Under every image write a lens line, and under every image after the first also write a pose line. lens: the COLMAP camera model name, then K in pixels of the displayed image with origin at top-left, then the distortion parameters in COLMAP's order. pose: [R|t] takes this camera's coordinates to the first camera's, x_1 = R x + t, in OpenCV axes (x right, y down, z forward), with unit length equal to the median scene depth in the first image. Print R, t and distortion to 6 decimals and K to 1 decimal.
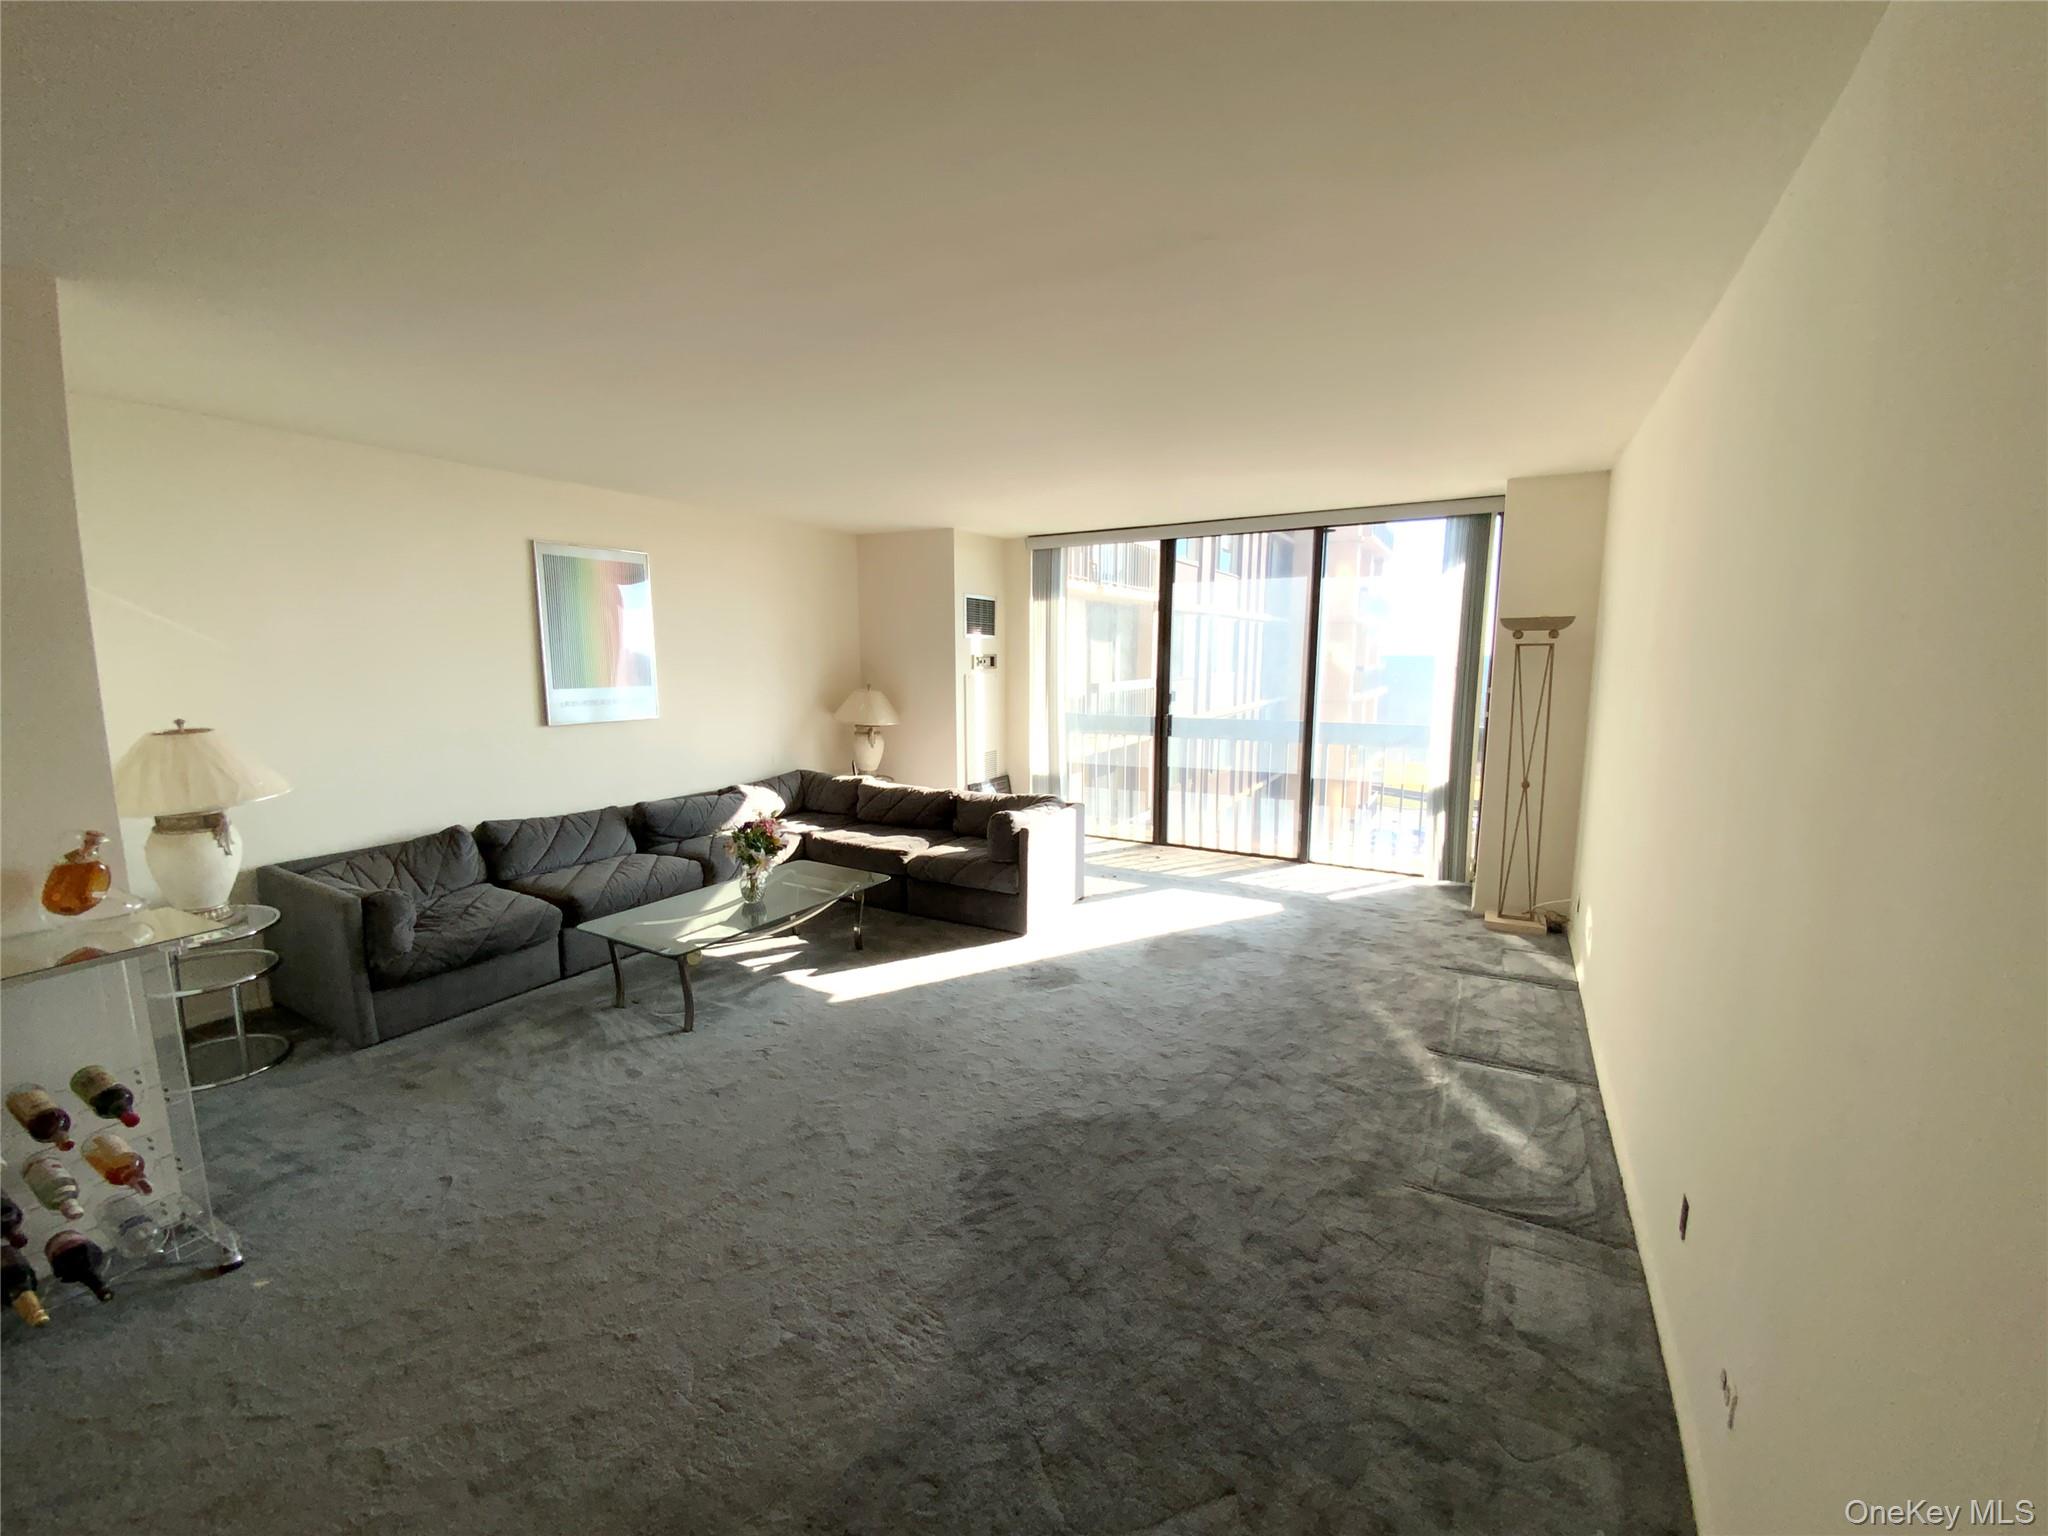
lens RADIAL K [[826.4, 0, 1024.0], [0, 826.4, 768.0], [0, 0, 1]] dist [0.048702, -0.036790]
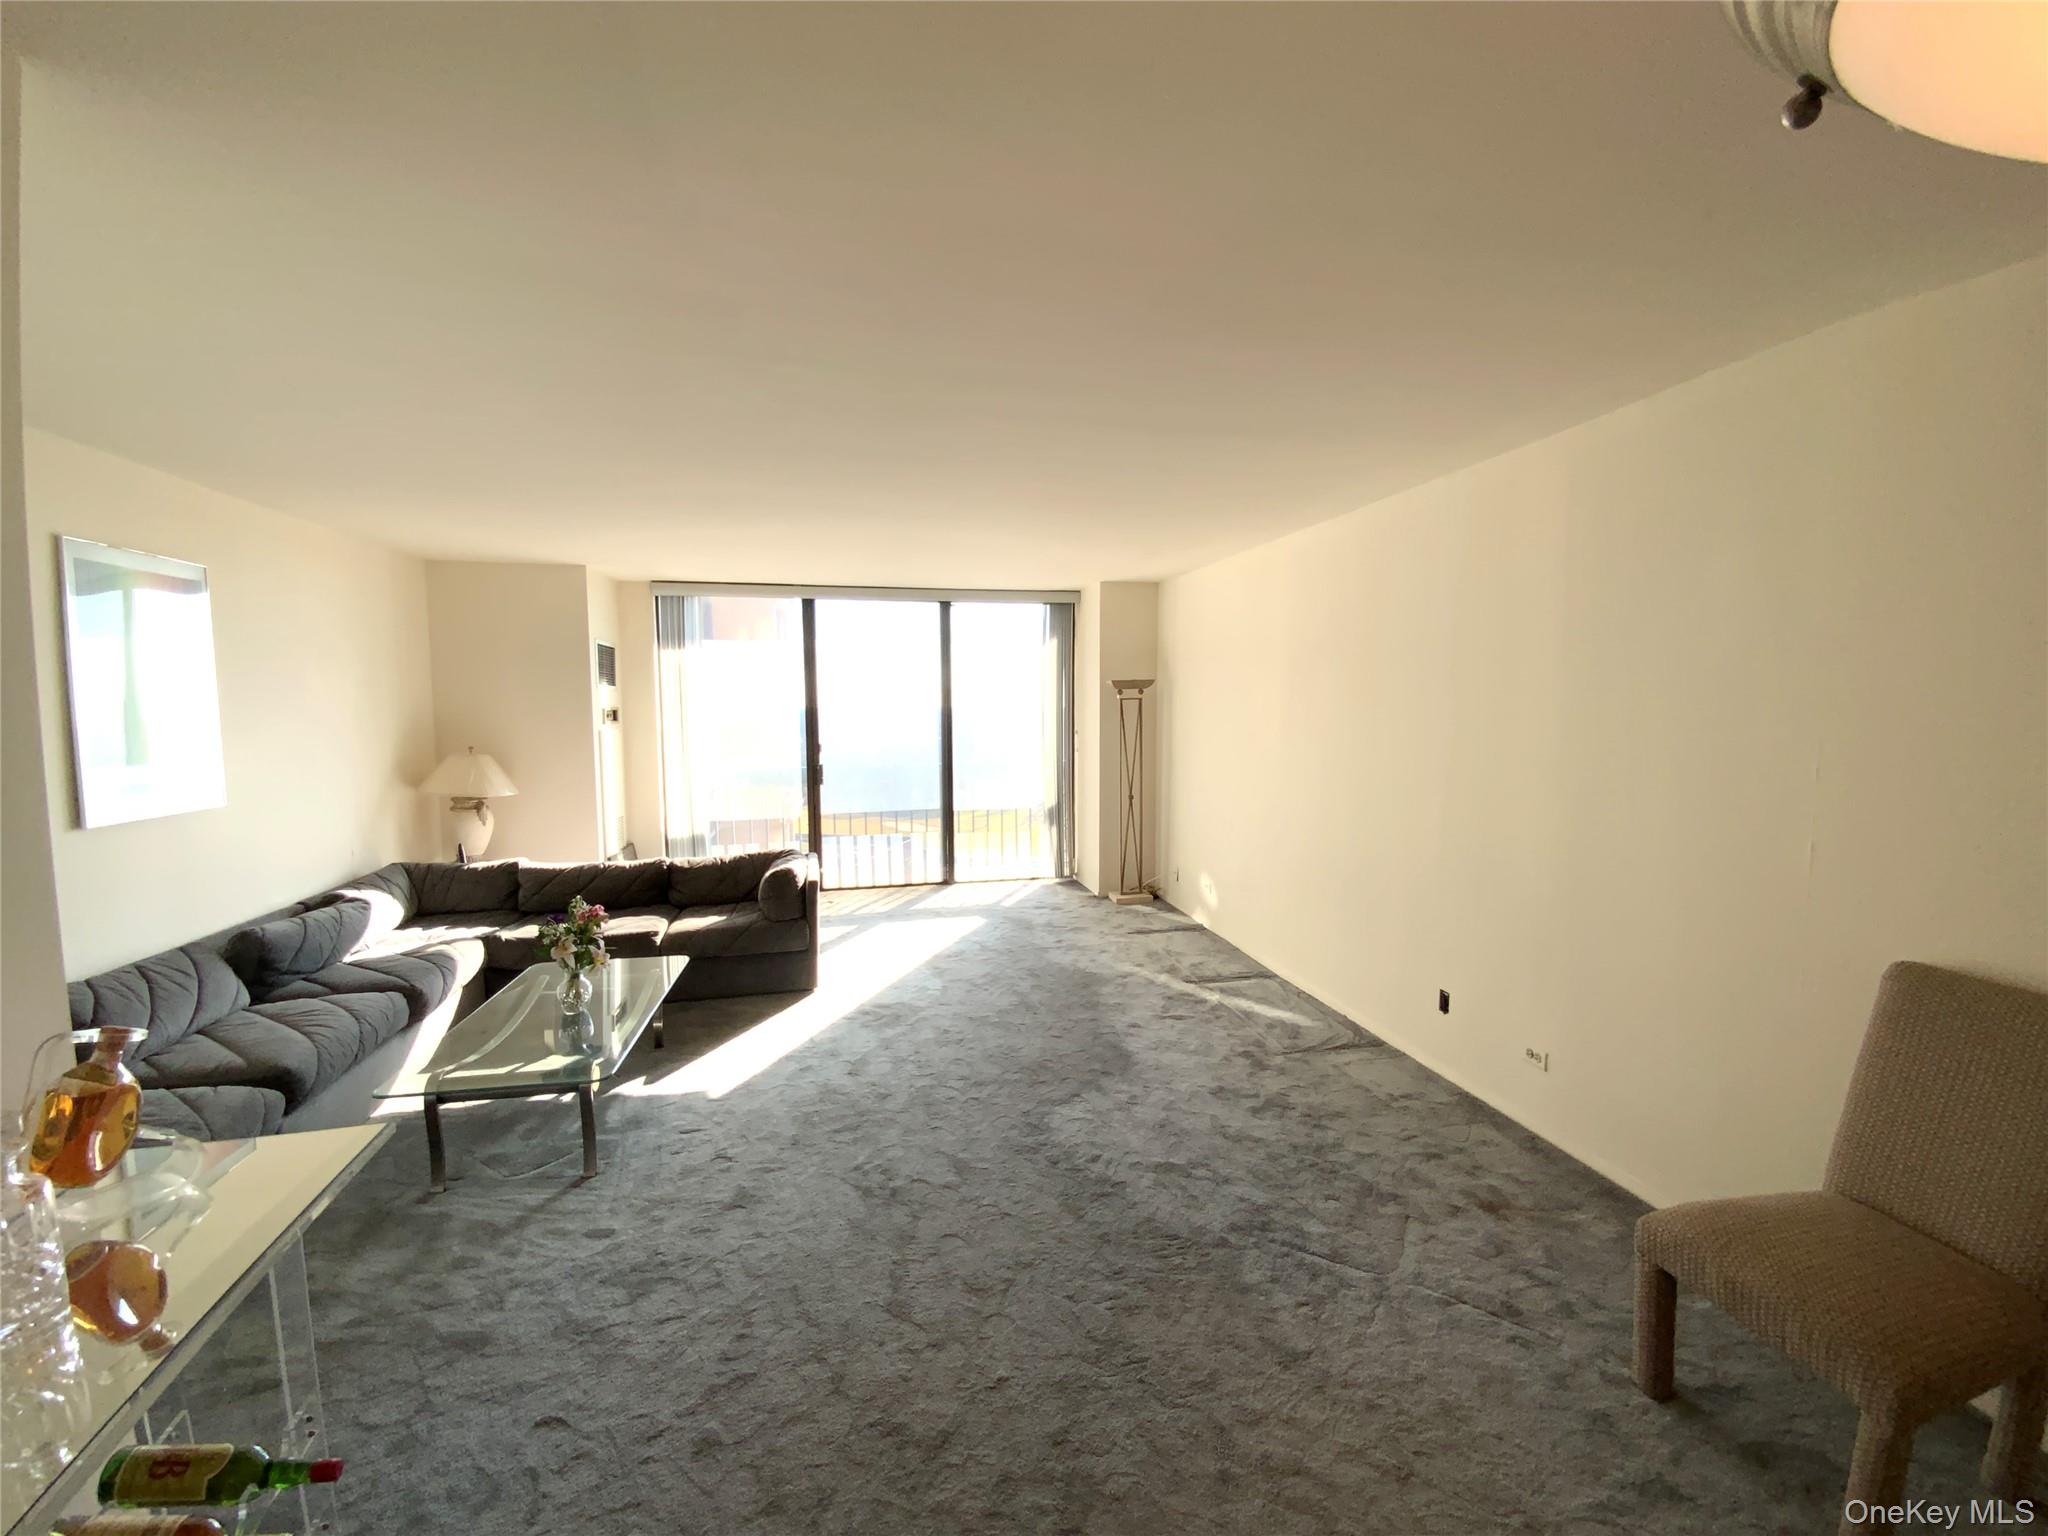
lens RADIAL K [[826.4, 0, 1024.0], [0, 826.4, 768.0], [0, 0, 1]] dist [0.048702, -0.036790]
pose [[0.751945, -0.057386, 0.656724, -0.448595], [0.097186, 0.994969, -0.024335, -0.012973], [-0.652023, 0.082123, 0.753738, 0.063106]]
